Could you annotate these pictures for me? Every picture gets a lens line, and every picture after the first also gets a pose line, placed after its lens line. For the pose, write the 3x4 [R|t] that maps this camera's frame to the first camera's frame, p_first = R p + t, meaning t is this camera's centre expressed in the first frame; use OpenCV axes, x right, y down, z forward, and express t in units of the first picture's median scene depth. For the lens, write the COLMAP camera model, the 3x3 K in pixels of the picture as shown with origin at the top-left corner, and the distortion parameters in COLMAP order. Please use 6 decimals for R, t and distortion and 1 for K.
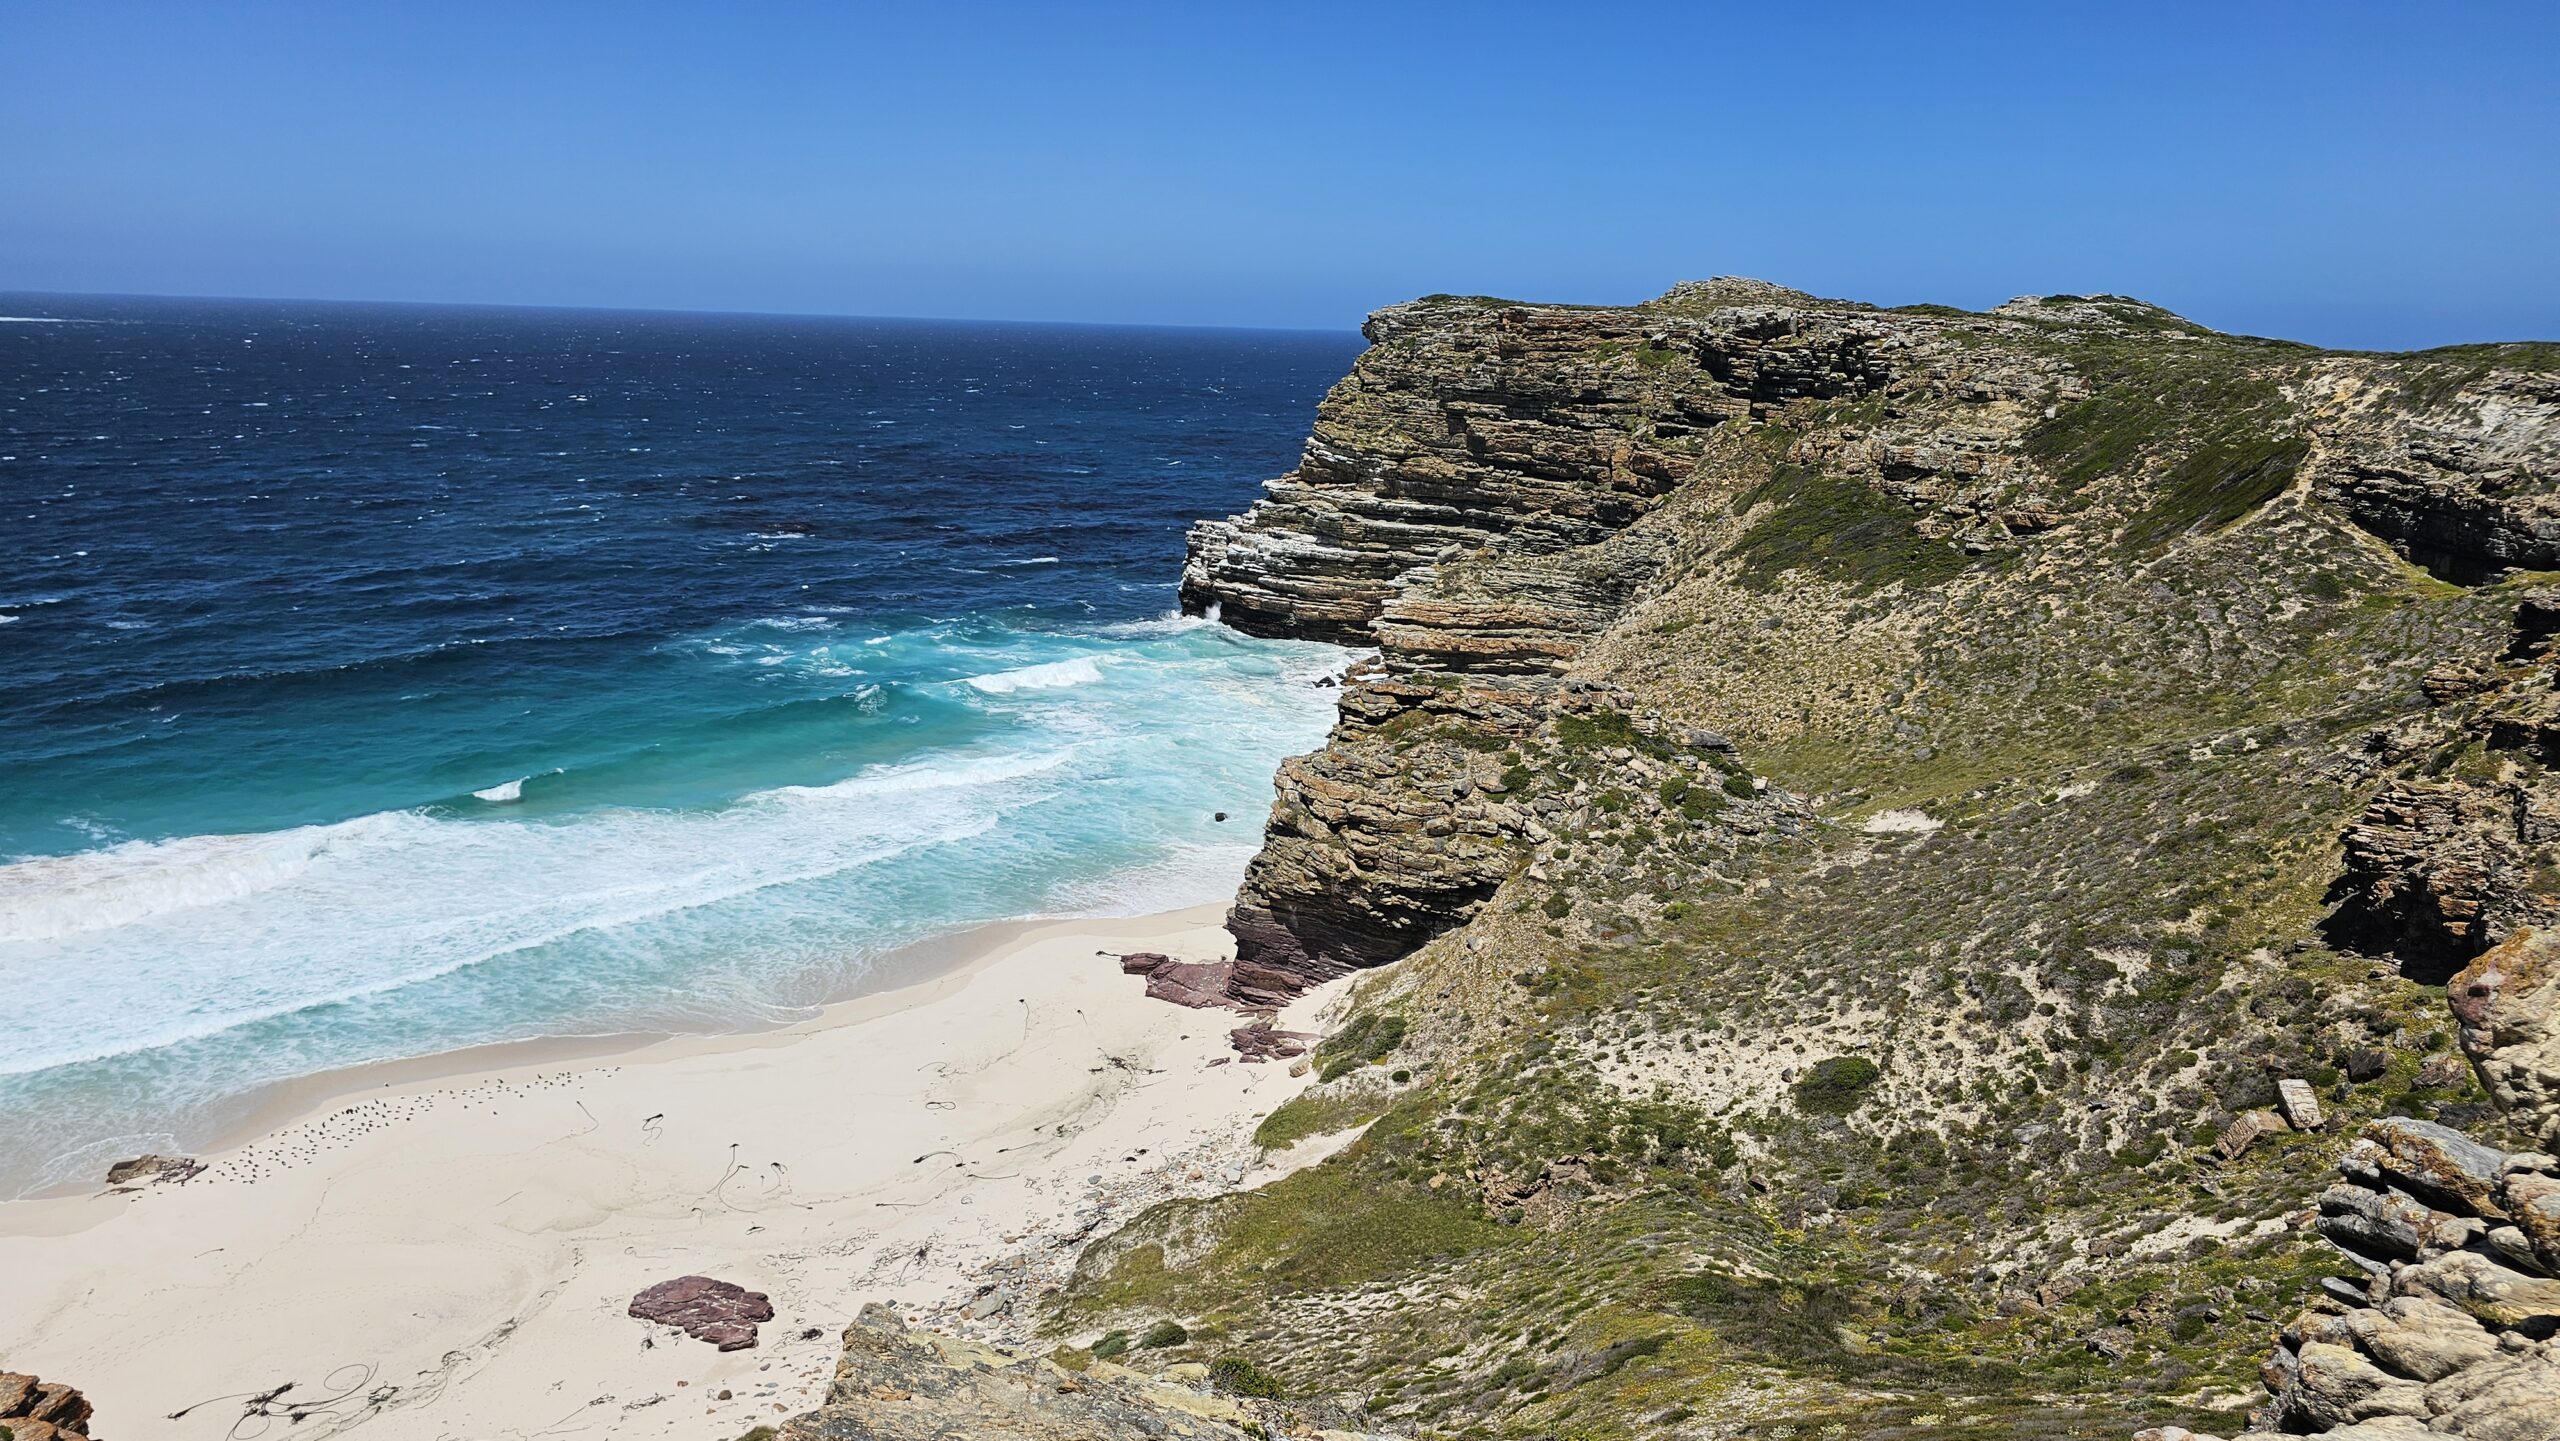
lens RADIAL K [[1676.9, 0, 1309.4], [0, 1676.9, 758.8], [0, 0, 1]] dist [0.042779, -0.026213]
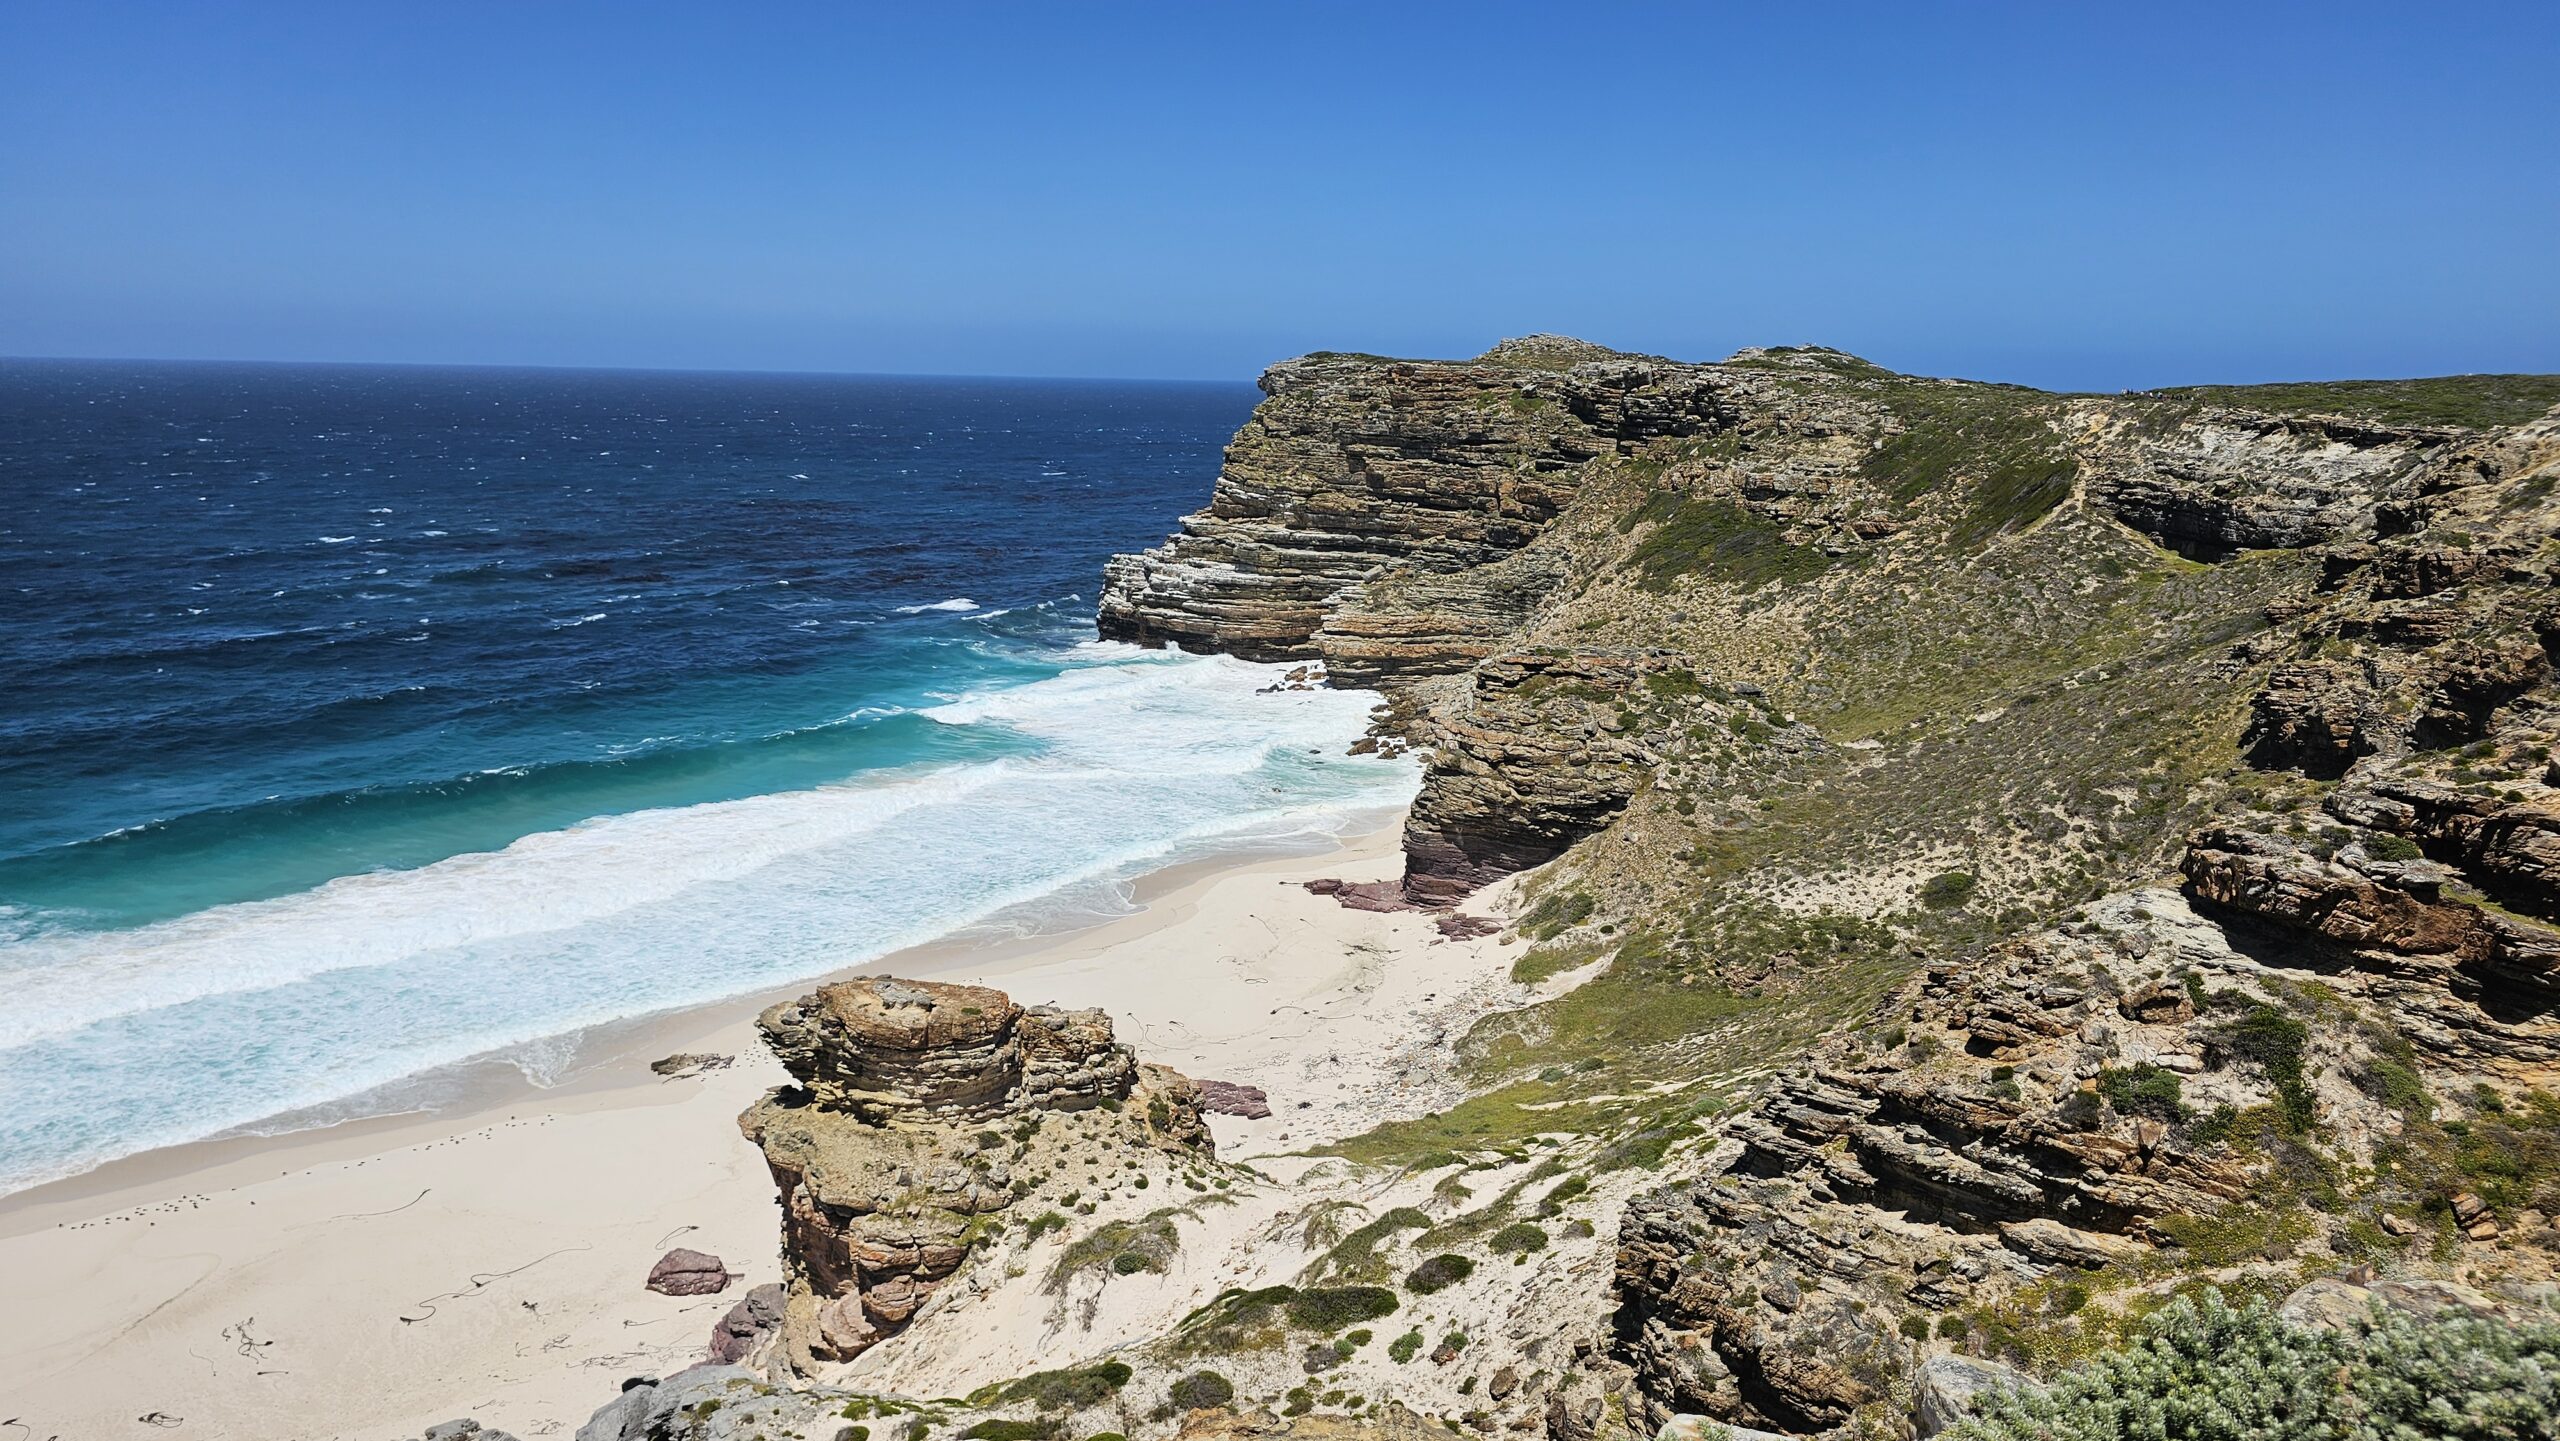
lens RADIAL K [[1676.9, 0, 1289.8], [0, 1676.9, 759.4], [0, 0, 1]] dist [0.042779, -0.026213]
pose [[0.983203, -0.051227, 0.175179, -0.259736], [0.055610, 0.998248, -0.020202, 0.037540], [-0.173837, 0.029604, 0.984329, -0.188928]]
